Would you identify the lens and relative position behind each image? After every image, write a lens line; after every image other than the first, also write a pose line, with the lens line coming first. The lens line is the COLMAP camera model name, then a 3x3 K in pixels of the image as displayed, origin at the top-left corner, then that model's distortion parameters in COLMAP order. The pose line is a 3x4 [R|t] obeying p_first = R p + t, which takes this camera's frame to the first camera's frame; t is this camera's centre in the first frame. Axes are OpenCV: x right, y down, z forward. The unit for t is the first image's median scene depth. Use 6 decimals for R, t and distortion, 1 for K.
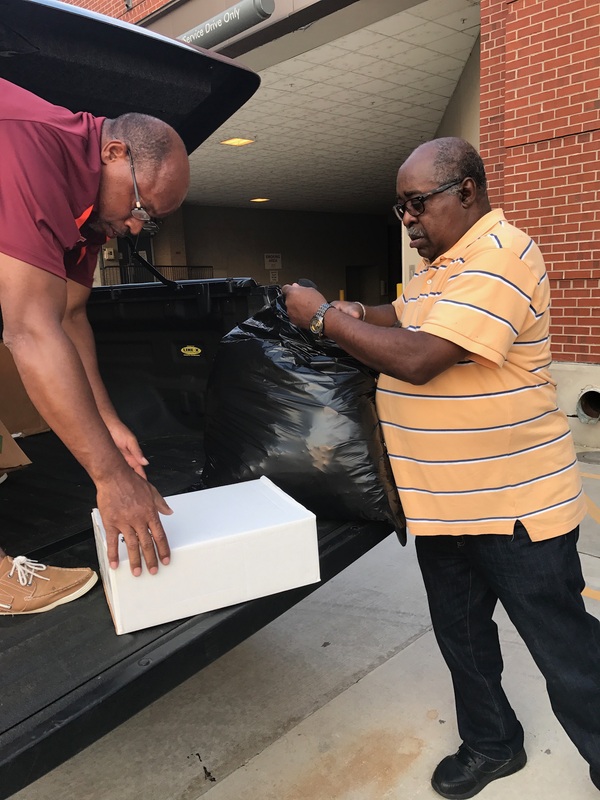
lens RADIAL K [[674.9, 0, 304.0], [0, 674.9, 400.7], [0, 0, 1]] dist [0.024242, -0.009689]
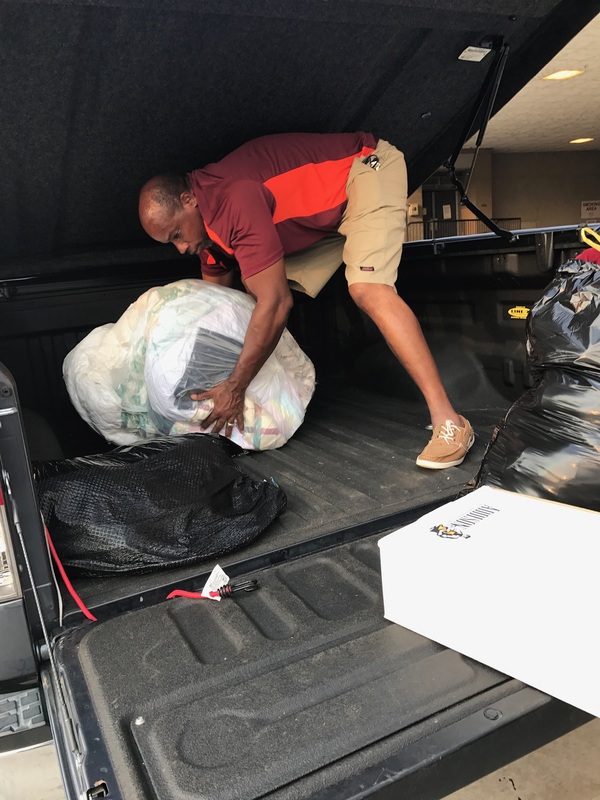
lens RADIAL K [[674.9, 0, 299.4], [0, 674.9, 402.7], [0, 0, 1]] dist [0.024242, -0.009689]
pose [[0.908374, 0.074359, -0.411493, -0.058685], [-0.047432, 0.996034, 0.075282, -0.010575], [0.415459, -0.048867, 0.908298, 0.086943]]
